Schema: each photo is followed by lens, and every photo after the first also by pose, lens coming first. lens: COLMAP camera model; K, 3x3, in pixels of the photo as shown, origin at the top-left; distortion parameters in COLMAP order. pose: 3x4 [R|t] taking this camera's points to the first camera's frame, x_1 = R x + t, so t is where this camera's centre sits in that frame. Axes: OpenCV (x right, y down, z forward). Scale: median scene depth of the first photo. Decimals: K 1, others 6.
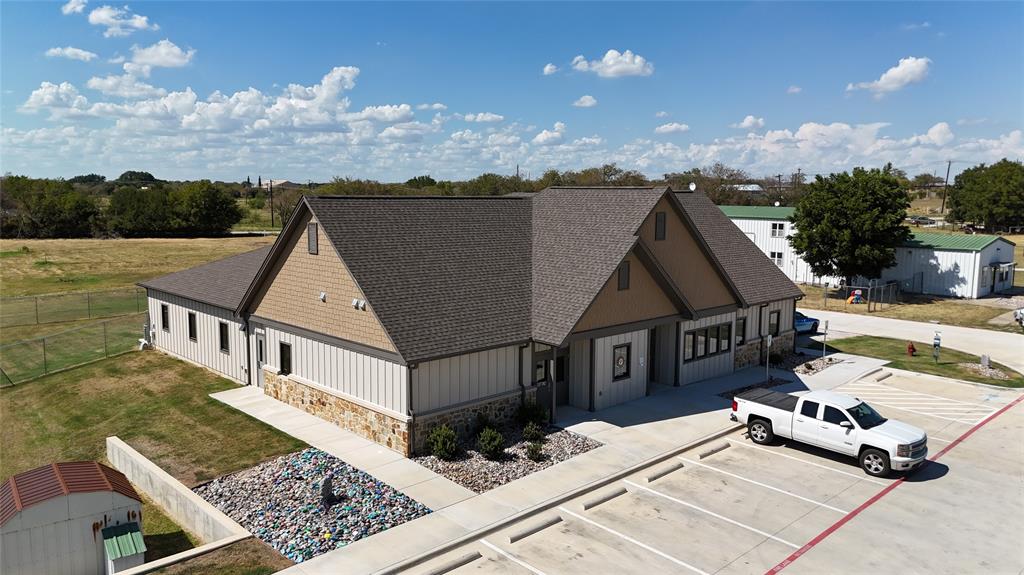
lens RADIAL K [[755.3, 0, 512.0], [0, 755.3, 287.5], [0, 0, 1]] dist [0.074052, -0.078825]
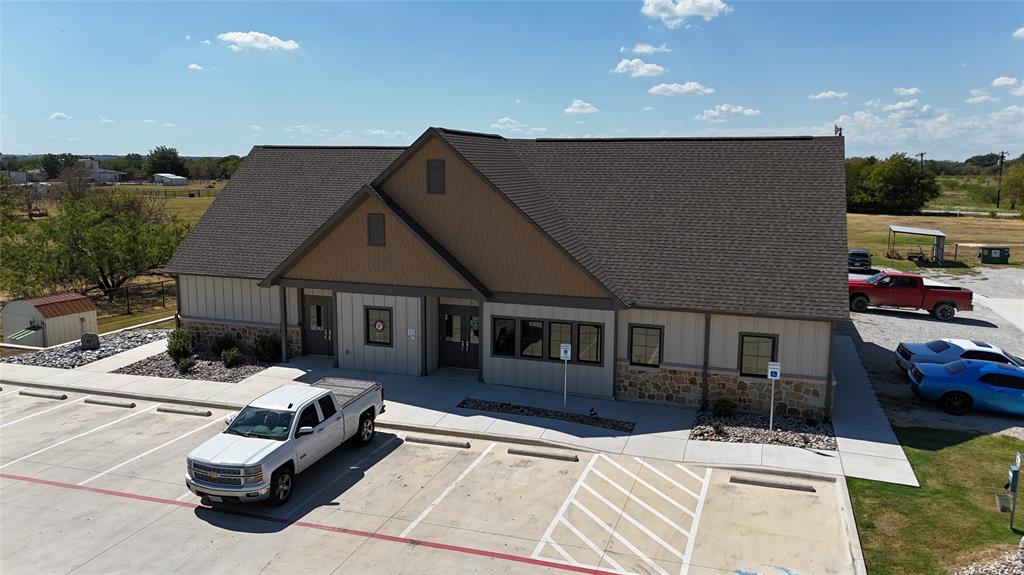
lens RADIAL K [[749.1, 0, 512.0], [0, 749.1, 287.5], [0, 0, 1]] dist [0.083710, -0.098645]
pose [[0.464061, 0.137598, -0.875051, 1.080332], [-0.115952, 0.988798, 0.093992, -0.054016], [0.878181, 0.057846, 0.474817, 0.773022]]
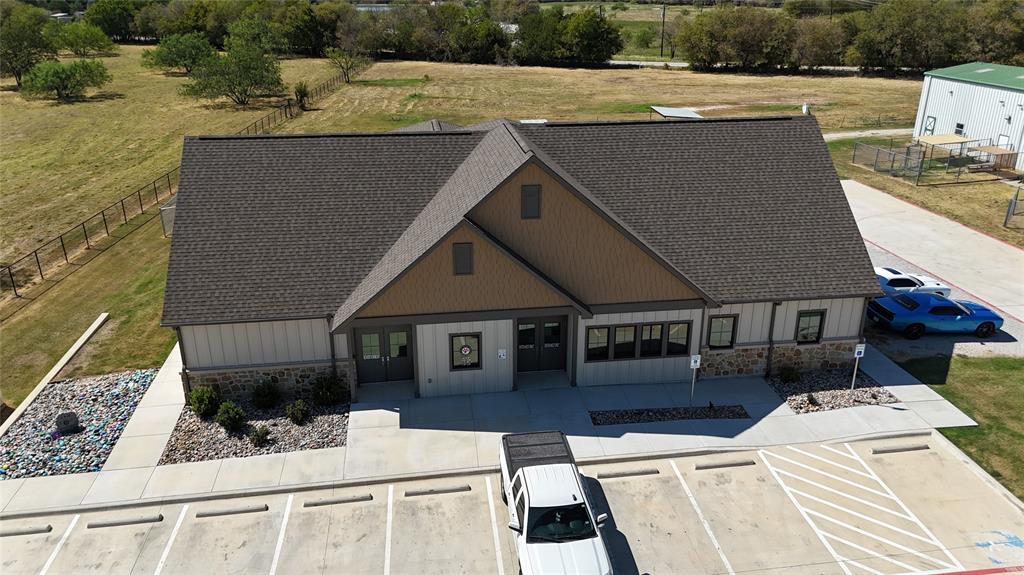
lens RADIAL K [[749.1, 0, 512.0], [0, 749.1, 287.5], [0, 0, 1]] dist [0.083710, -0.098645]
pose [[0.811166, 0.207971, -0.546588, 0.708043], [-0.066929, 0.961504, 0.266516, -0.228968], [0.580974, -0.179606, 0.793858, 0.378819]]
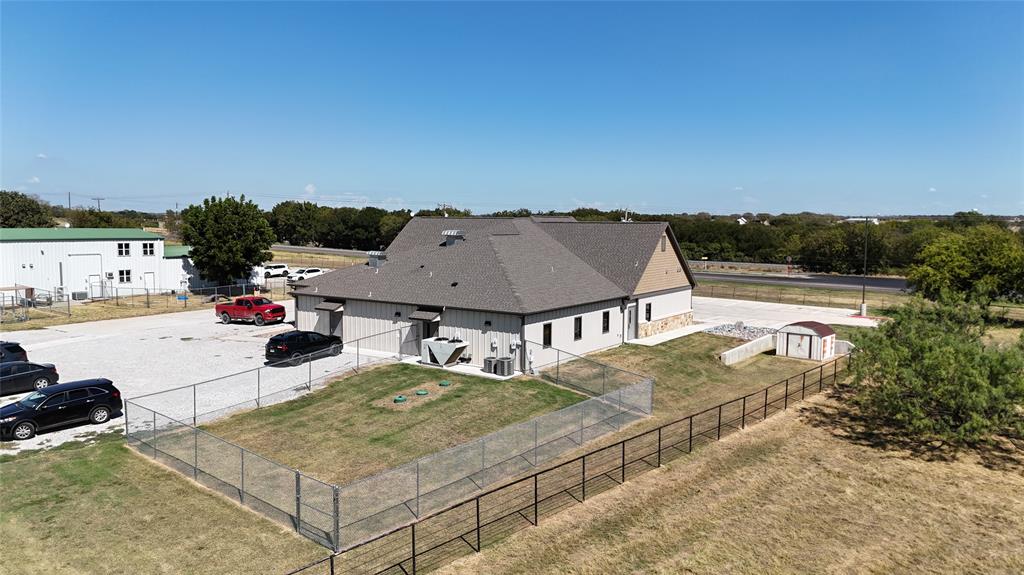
lens RADIAL K [[749.1, 0, 512.0], [0, 749.1, 287.5], [0, 0, 1]] dist [0.083710, -0.098645]
pose [[-0.205139, -0.095714, 0.974041, -2.138217], [0.112561, 0.986296, 0.120624, -0.236379], [-0.972239, 0.134383, -0.191554, 1.782493]]
